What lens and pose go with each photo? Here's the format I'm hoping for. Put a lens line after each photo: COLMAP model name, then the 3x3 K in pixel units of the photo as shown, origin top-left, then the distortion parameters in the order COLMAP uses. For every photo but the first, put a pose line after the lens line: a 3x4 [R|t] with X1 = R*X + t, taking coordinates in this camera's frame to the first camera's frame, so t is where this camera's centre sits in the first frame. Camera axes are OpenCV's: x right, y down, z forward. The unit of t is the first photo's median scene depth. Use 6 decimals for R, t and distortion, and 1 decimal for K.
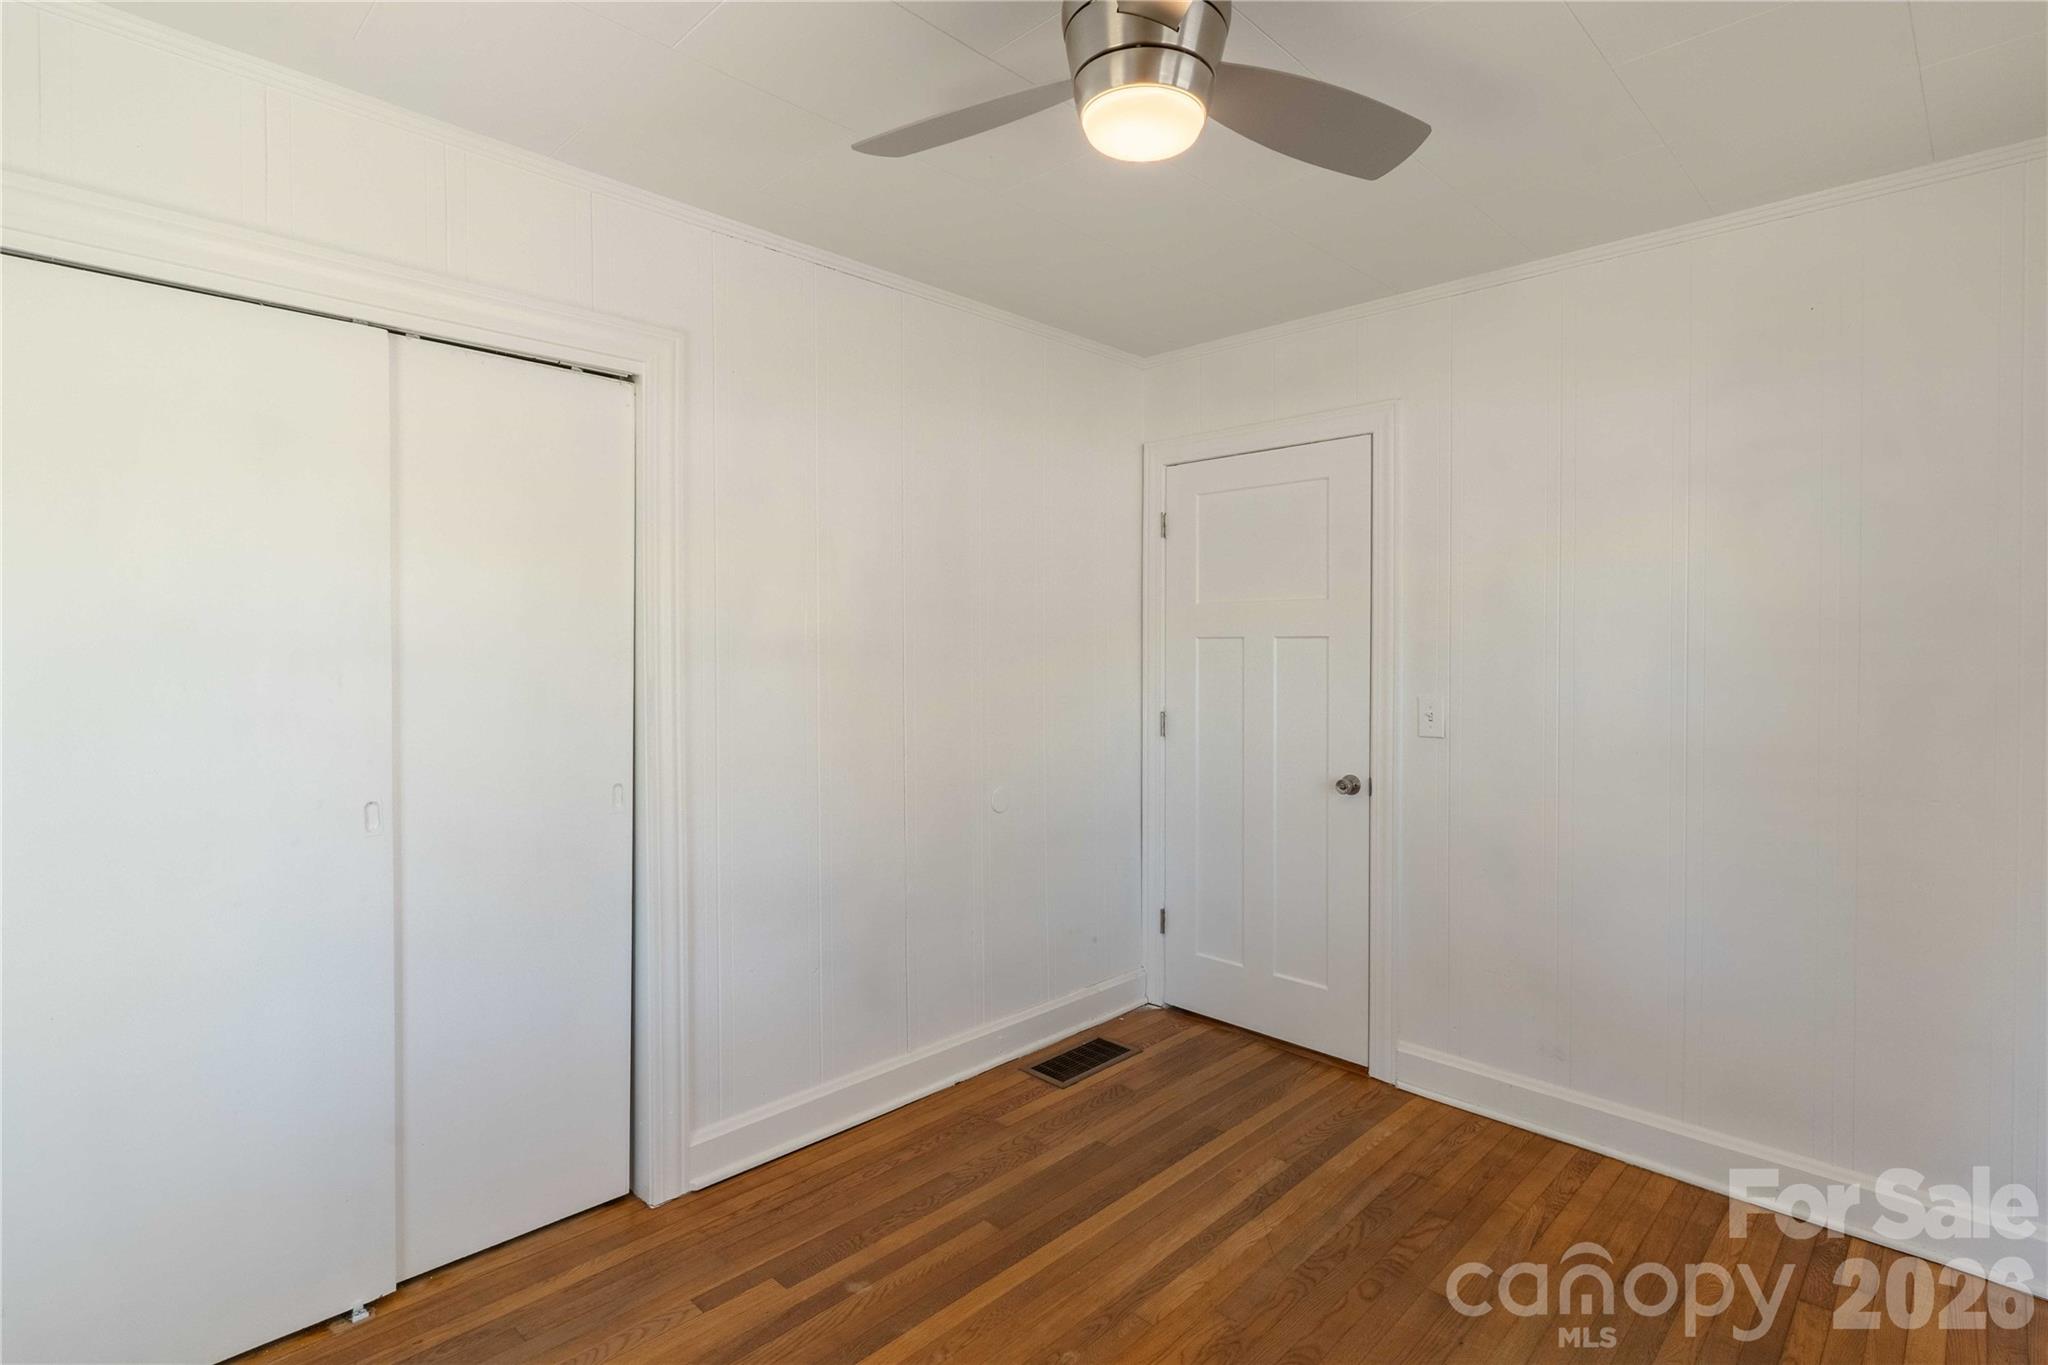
lens RADIAL K [[984.8, 0, 1025.7], [0, 984.8, 652.0], [0, 0, 1]] dist [0.002008, 0.000362]
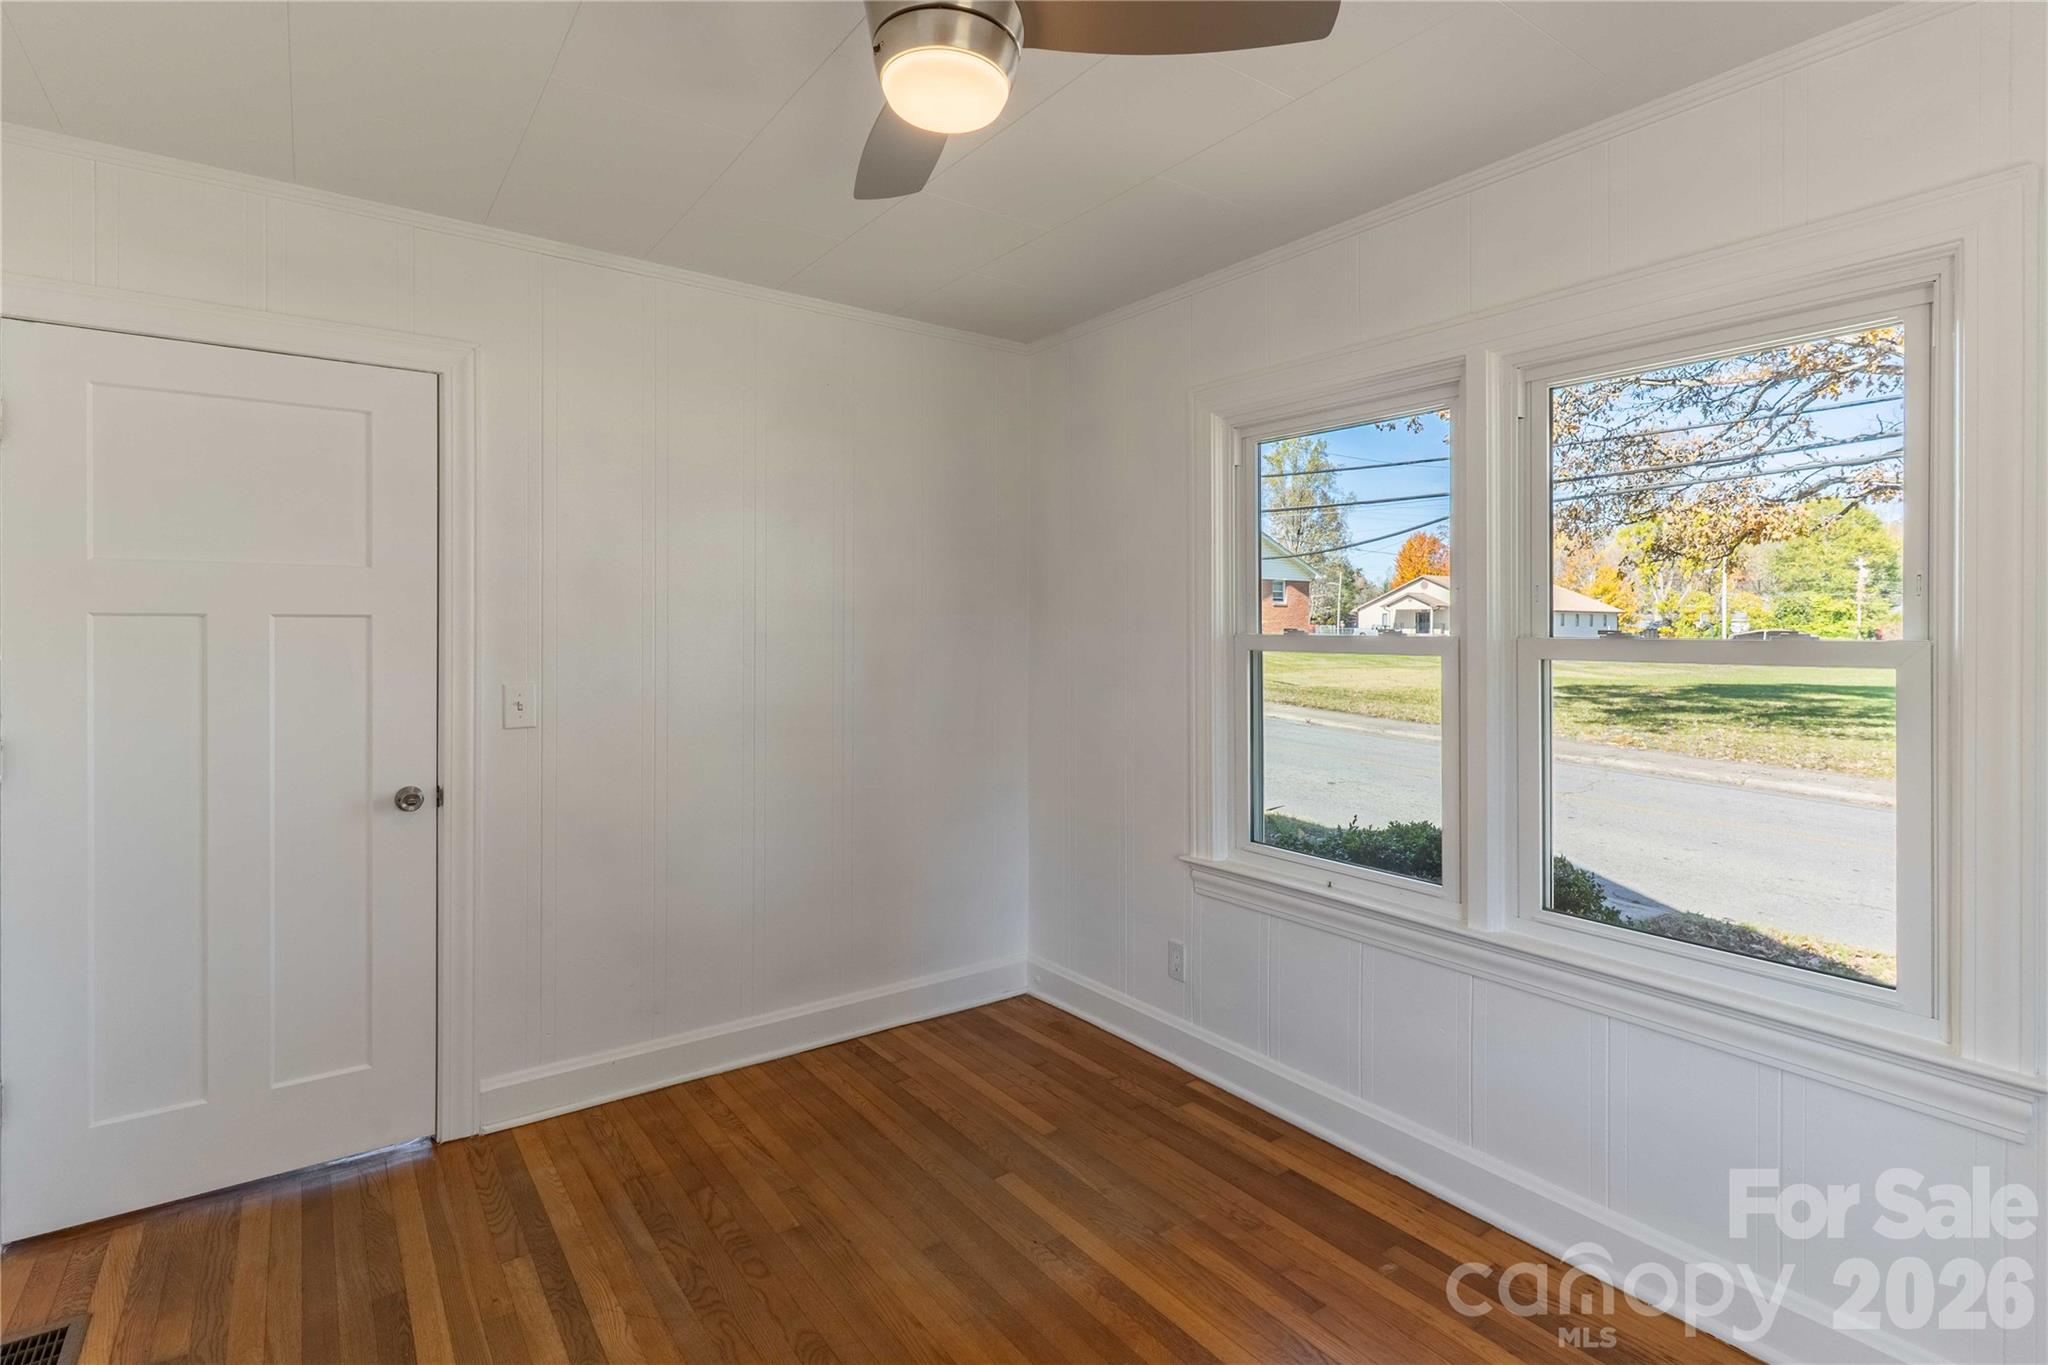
lens RADIAL K [[998.6, 0, 1026.3], [0, 998.6, 626.7], [0, 0, 1]] dist [-0.002294, -0.001047]
pose [[0.161324, 0.000478, 0.986901, -0.466768], [0.005525, 0.999984, -0.001387, -0.003255], [-0.986886, 0.005676, 0.161319, 0.429532]]
